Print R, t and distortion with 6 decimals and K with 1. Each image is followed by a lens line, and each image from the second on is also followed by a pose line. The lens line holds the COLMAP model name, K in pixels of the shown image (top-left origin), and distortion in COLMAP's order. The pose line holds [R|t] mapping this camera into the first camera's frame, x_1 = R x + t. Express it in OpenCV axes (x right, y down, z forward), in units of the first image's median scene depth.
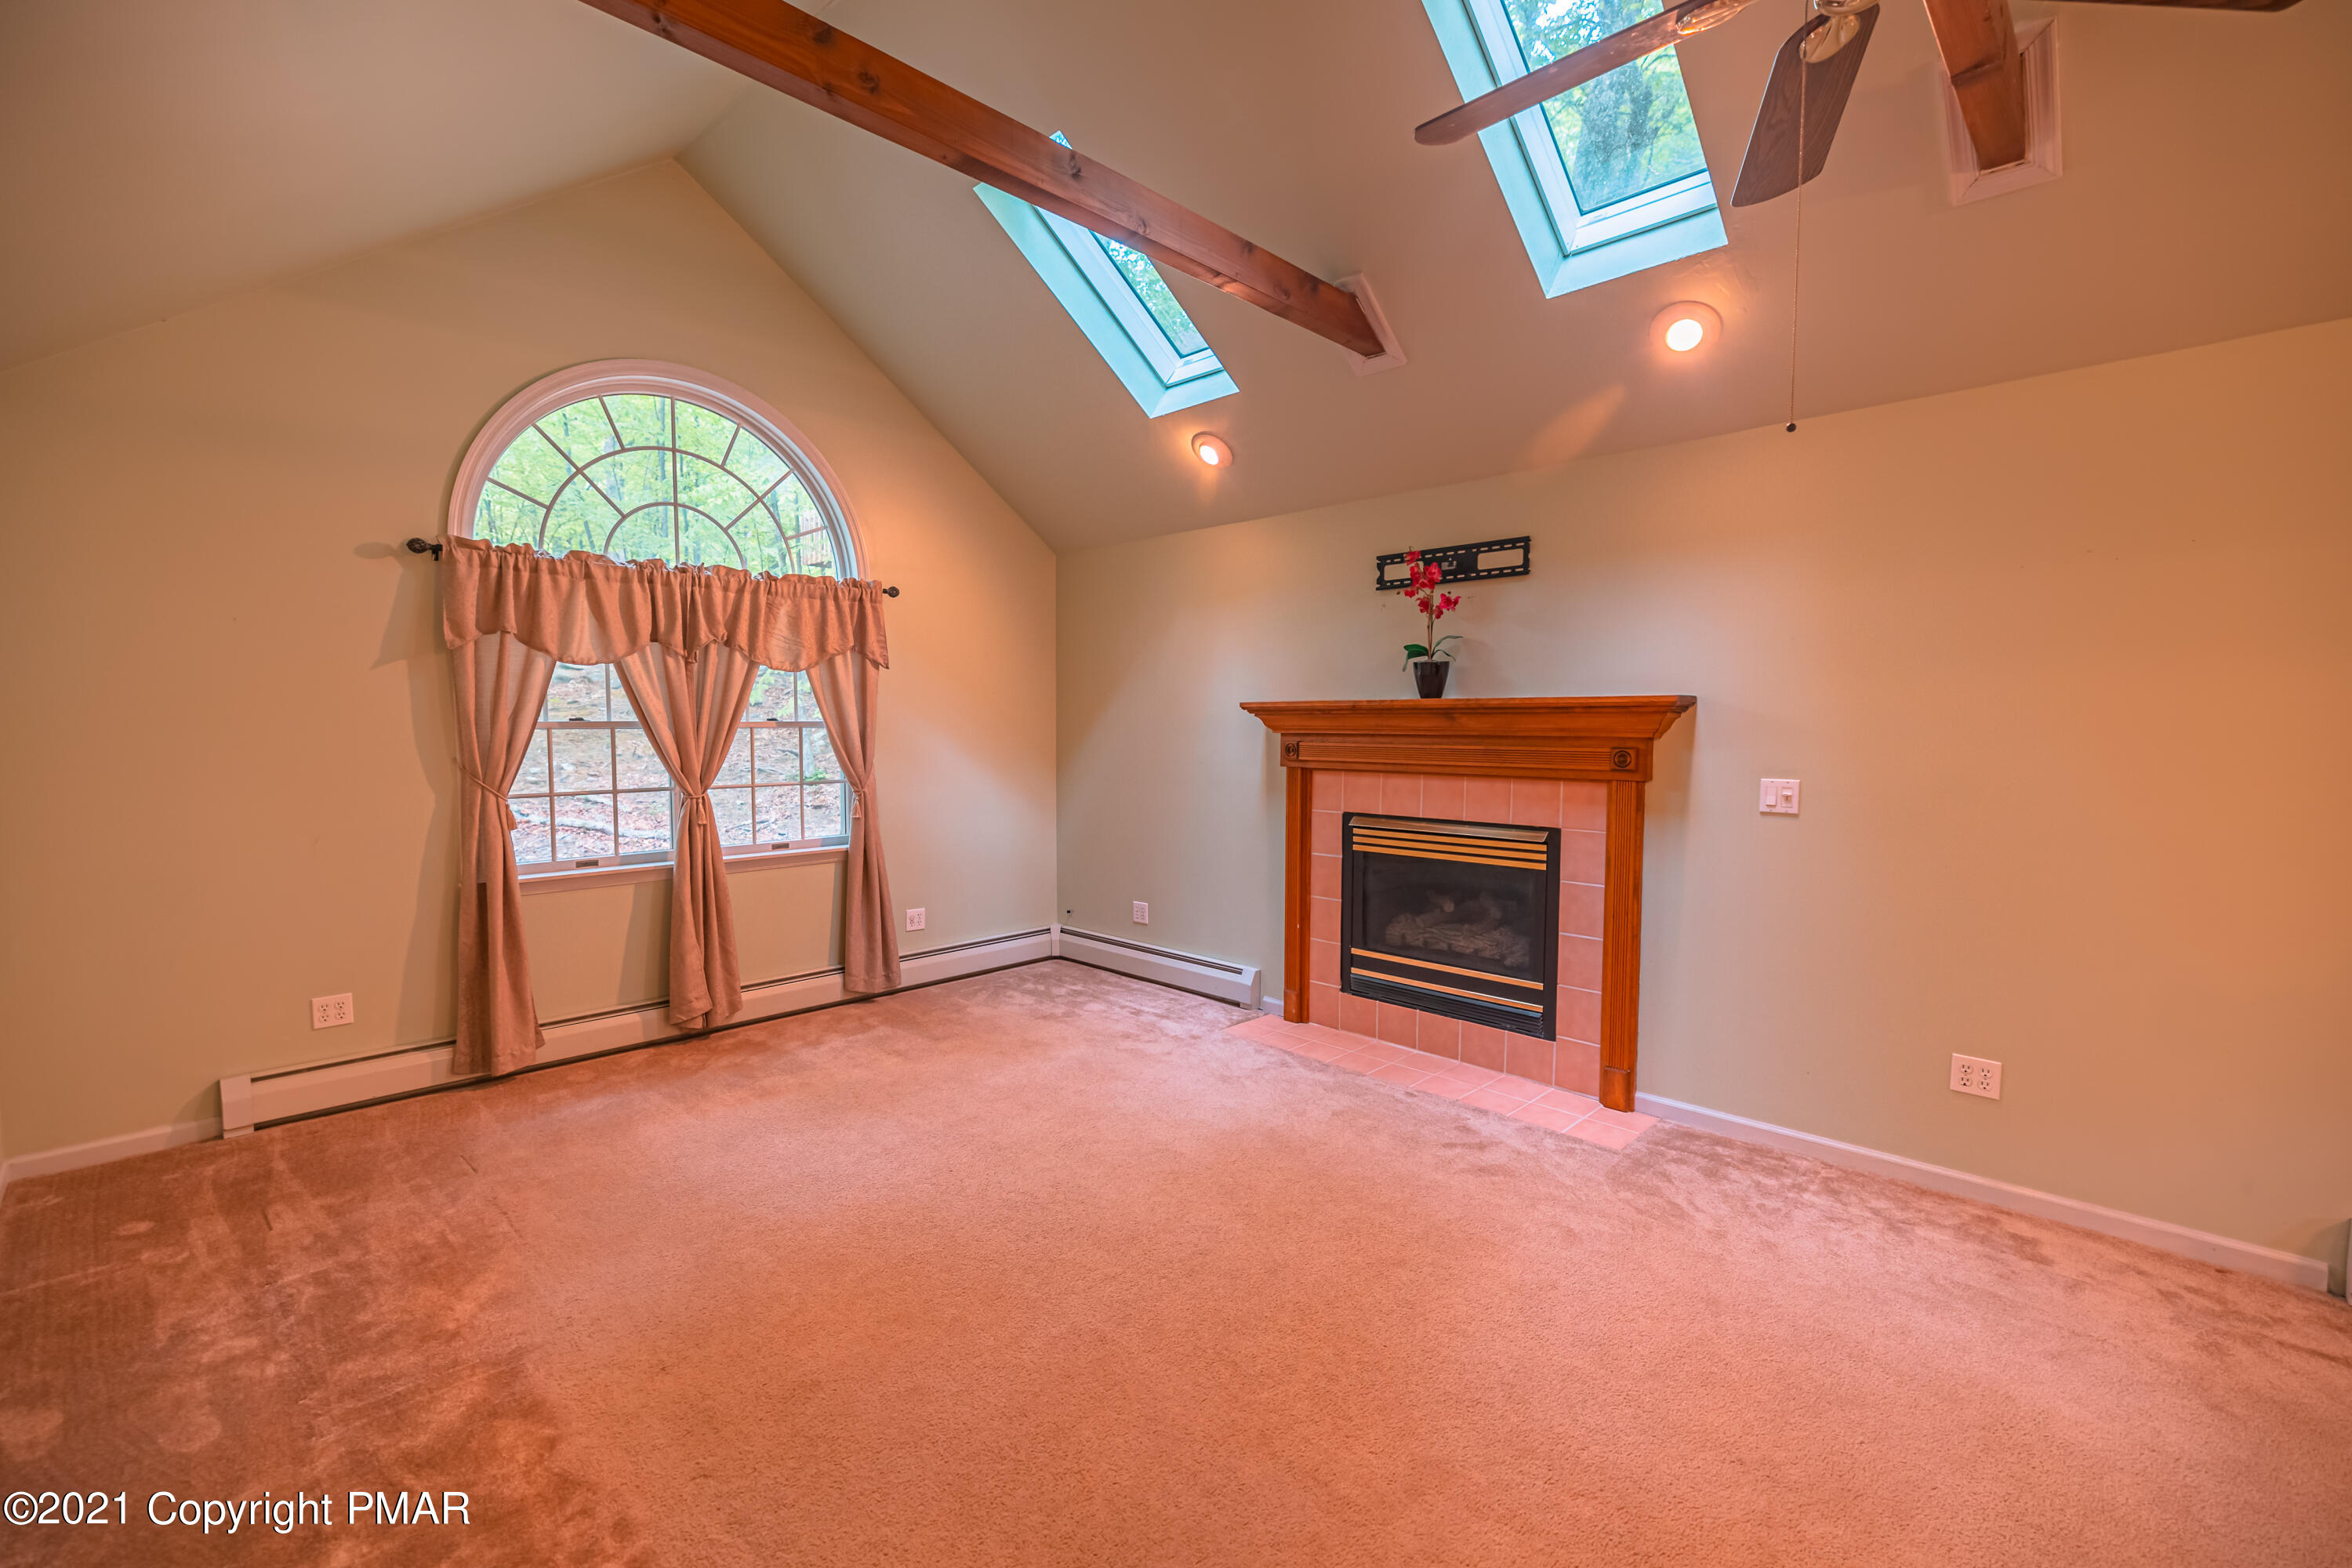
lens RADIAL K [[1006.0, 0, 1172.5], [0, 1006.0, 785.1], [0, 0, 1]] dist [0.000783, -0.001359]
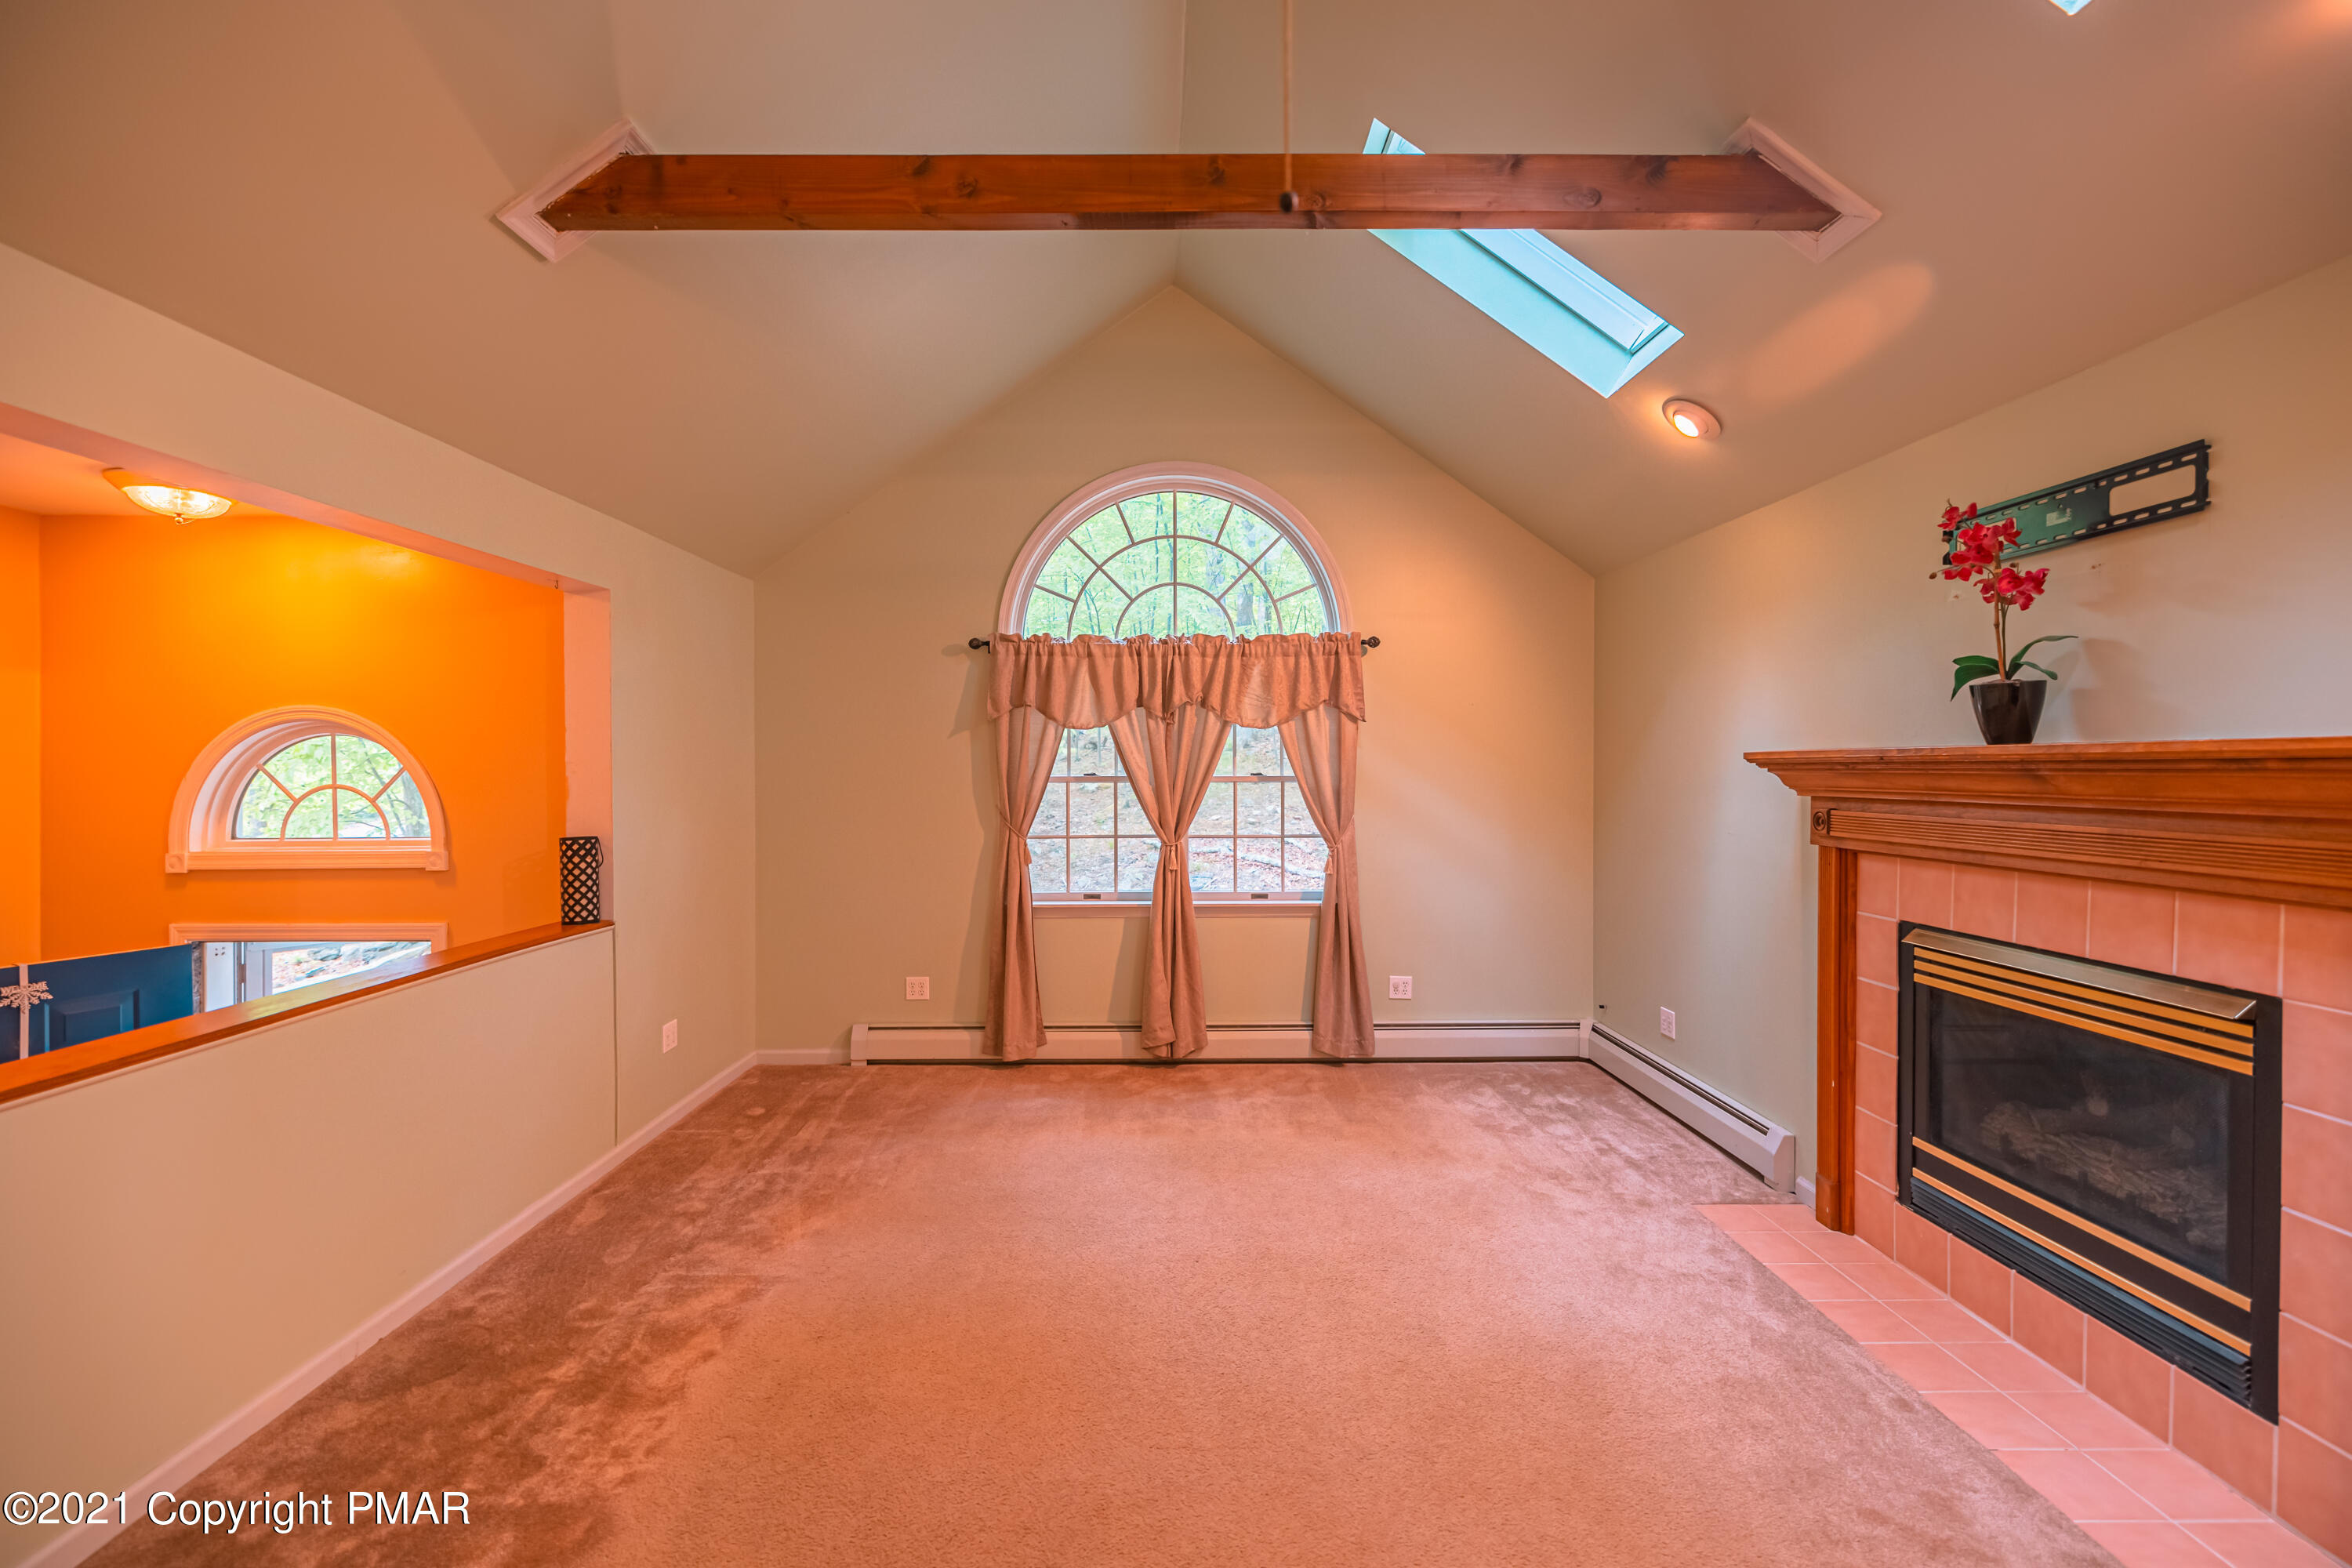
lens RADIAL K [[1006.0, 0, 1175.0], [0, 1006.0, 776.5], [0, 0, 1]] dist [0.000783, -0.001359]
pose [[0.707212, 0.004529, -0.706987, 0.331674], [-0.042983, 0.998405, -0.036601, -0.024160], [0.705694, 0.056273, 0.706278, 0.235237]]
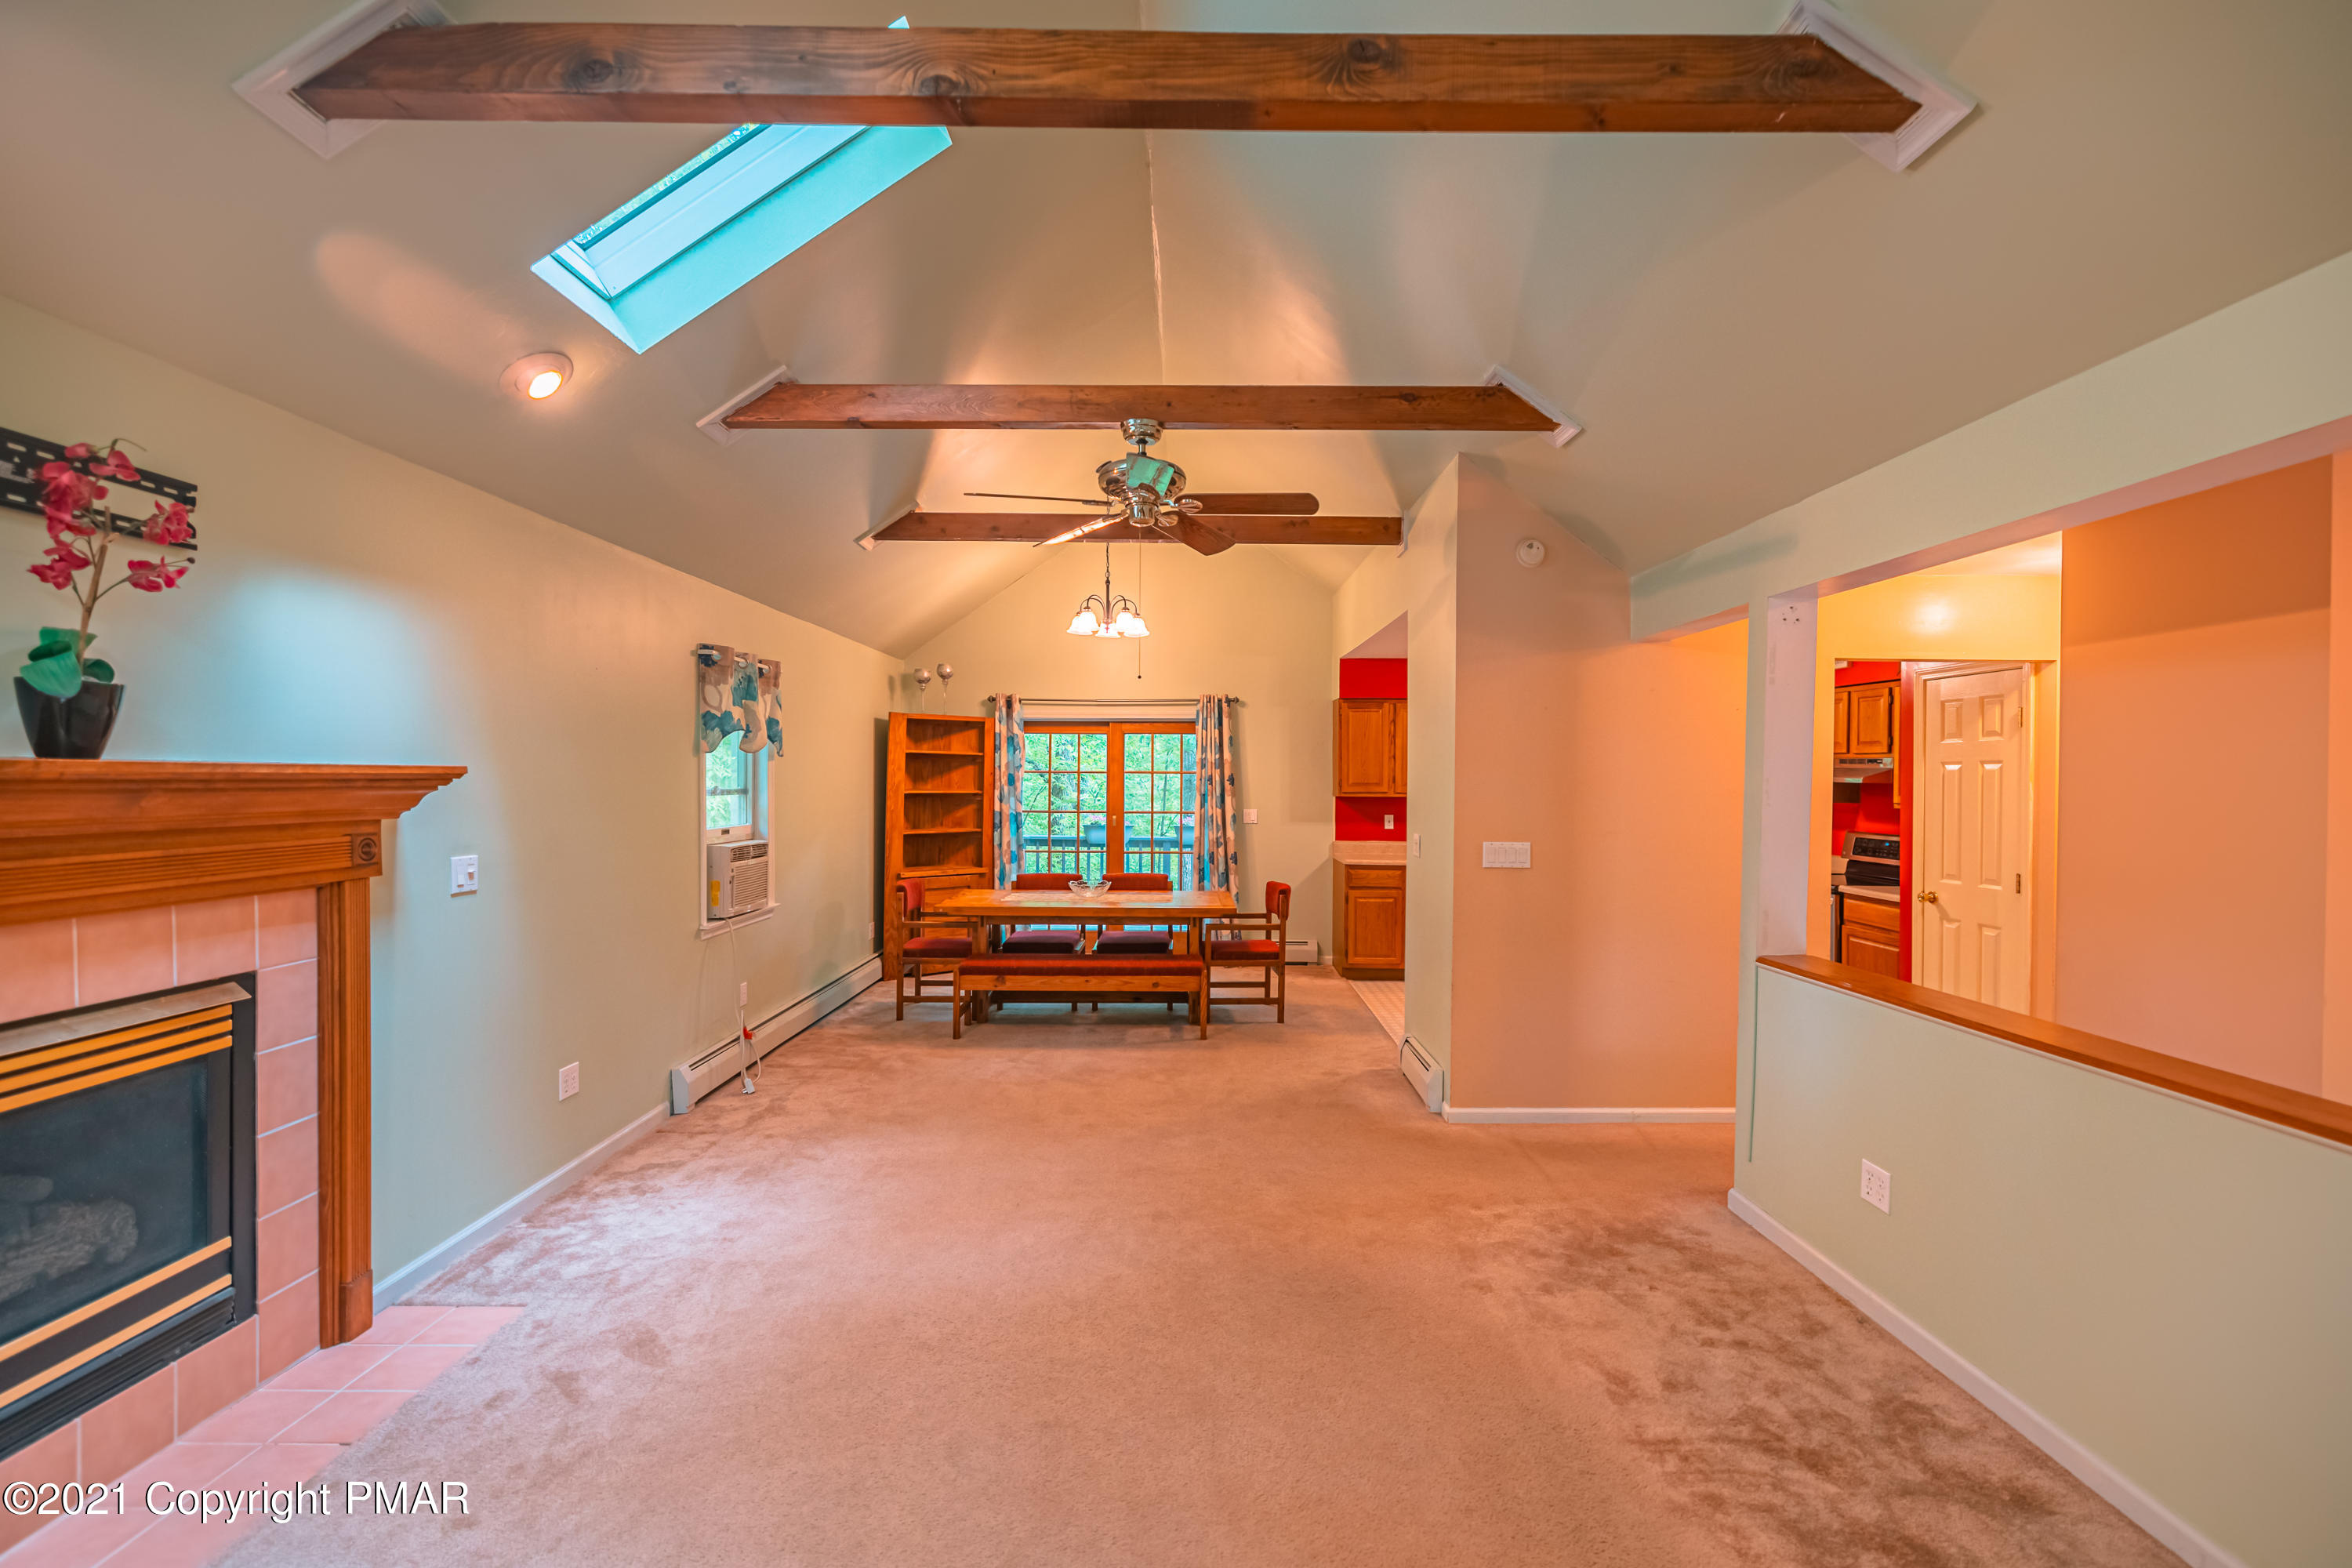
lens RADIAL K [[1006.0, 0, 1191.1], [0, 1006.0, 785.7], [0, 0, 1]] dist [0.000783, -0.001359]
pose [[-0.701623, -0.013064, 0.712429, -0.447008], [0.038055, 0.997718, 0.055773, -0.080567], [-0.711531, 0.066243, -0.699525, 0.965142]]
